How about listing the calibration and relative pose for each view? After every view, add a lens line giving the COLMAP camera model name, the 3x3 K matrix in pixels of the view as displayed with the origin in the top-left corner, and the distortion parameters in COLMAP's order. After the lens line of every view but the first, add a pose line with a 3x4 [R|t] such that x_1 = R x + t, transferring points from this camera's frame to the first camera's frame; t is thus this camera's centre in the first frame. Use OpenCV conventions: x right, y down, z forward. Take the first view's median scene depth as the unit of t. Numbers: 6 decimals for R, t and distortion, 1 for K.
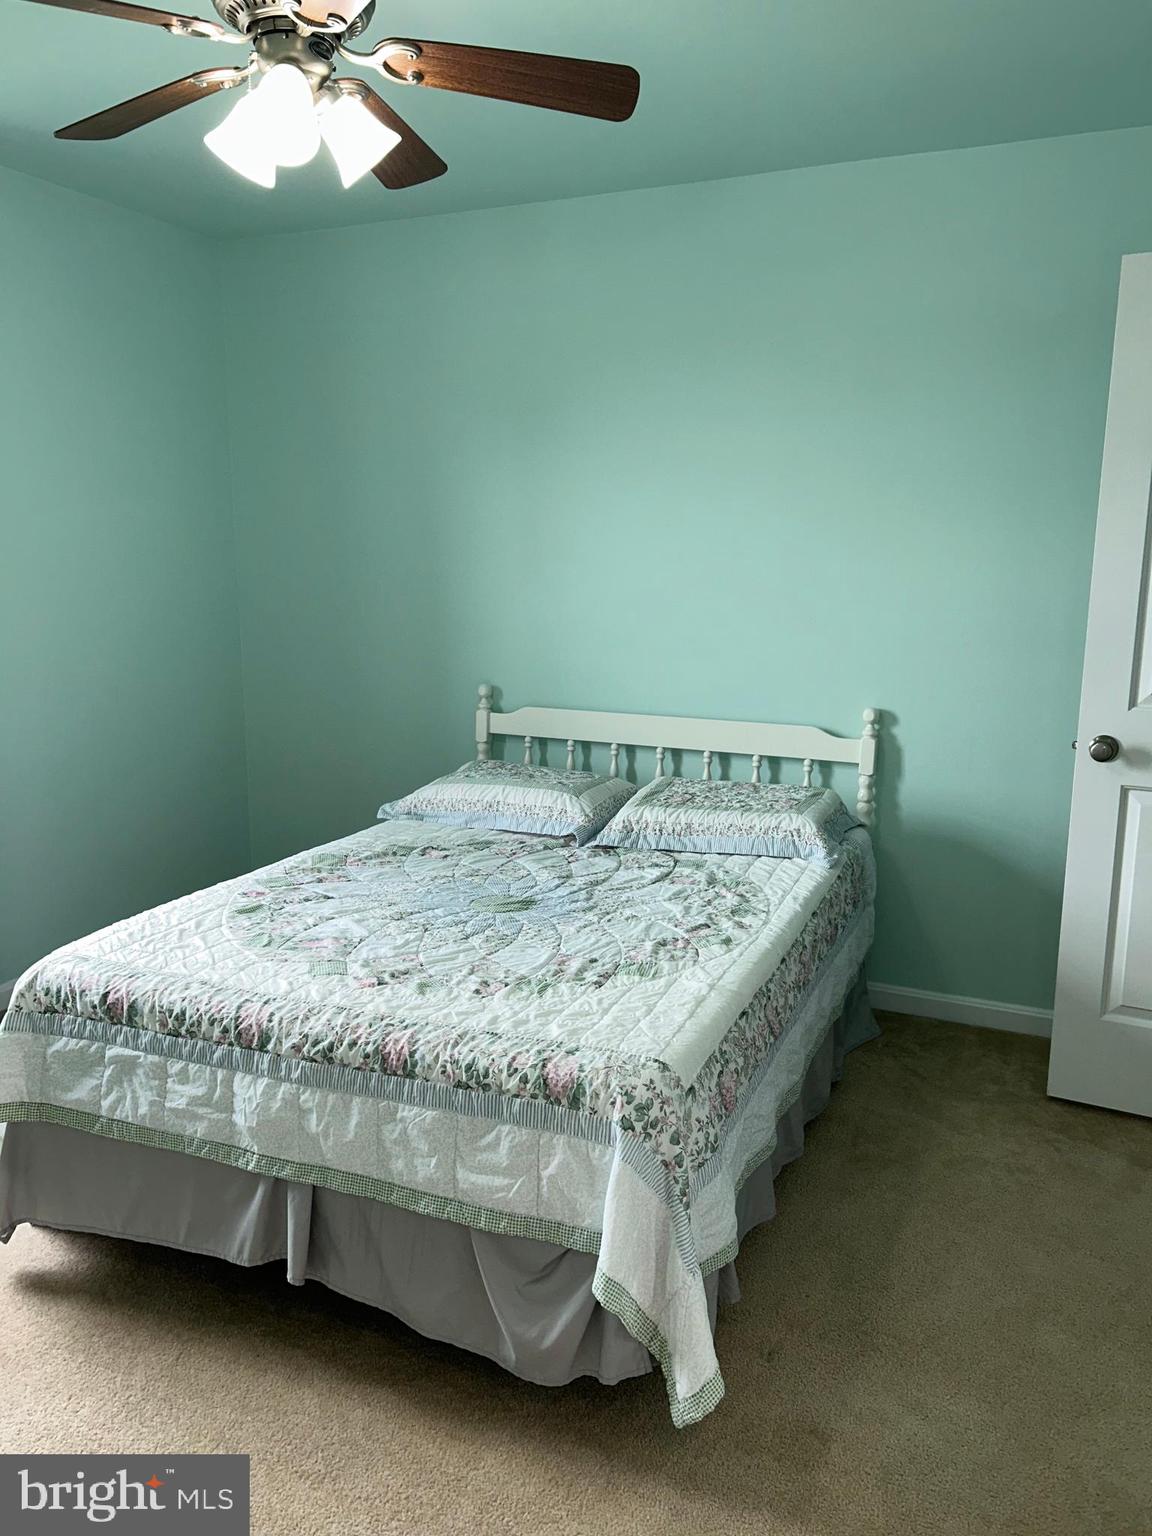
lens RADIAL K [[1141.4, 0, 575.2], [0, 1141.4, 770.9], [0, 0, 1]] dist [0.065612, -0.070616]
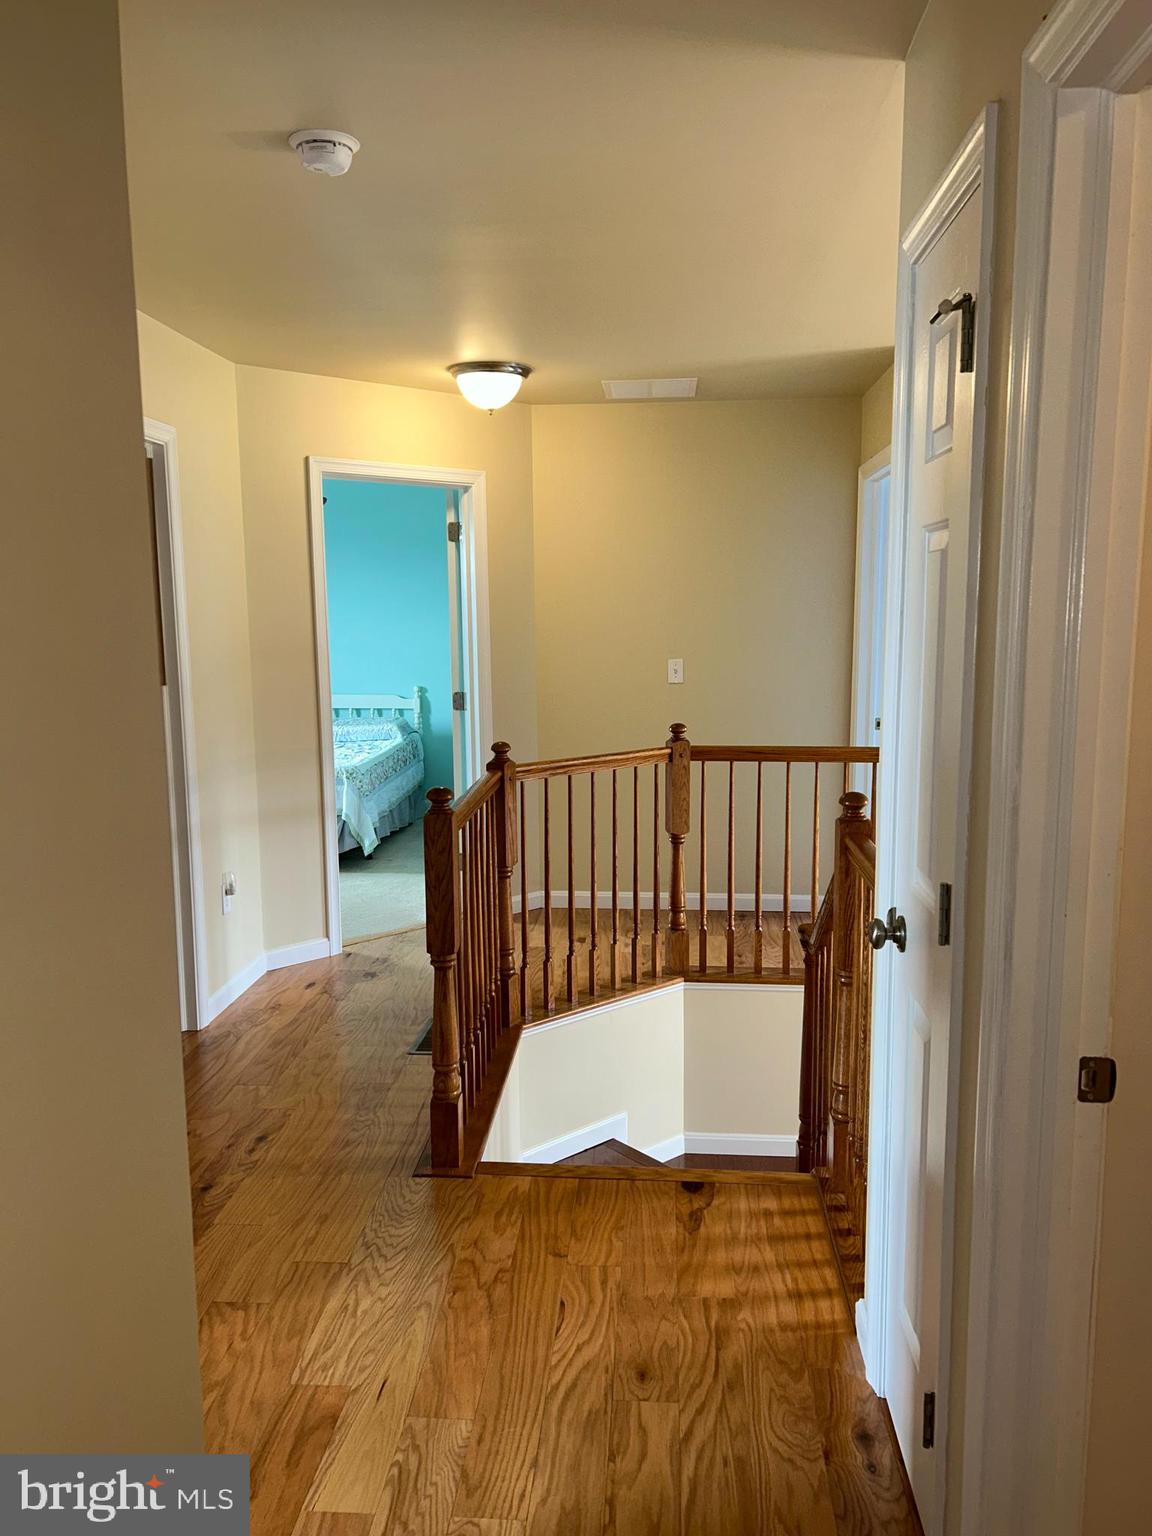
lens RADIAL K [[1141.4, 0, 578.3], [0, 1141.4, 769.0], [0, 0, 1]] dist [0.065612, -0.070616]
pose [[0.937977, -0.061861, 0.341133, -0.276487], [0.080464, 0.995929, -0.040641, 0.259708], [-0.337230, 0.065569, 0.939136, -1.467491]]
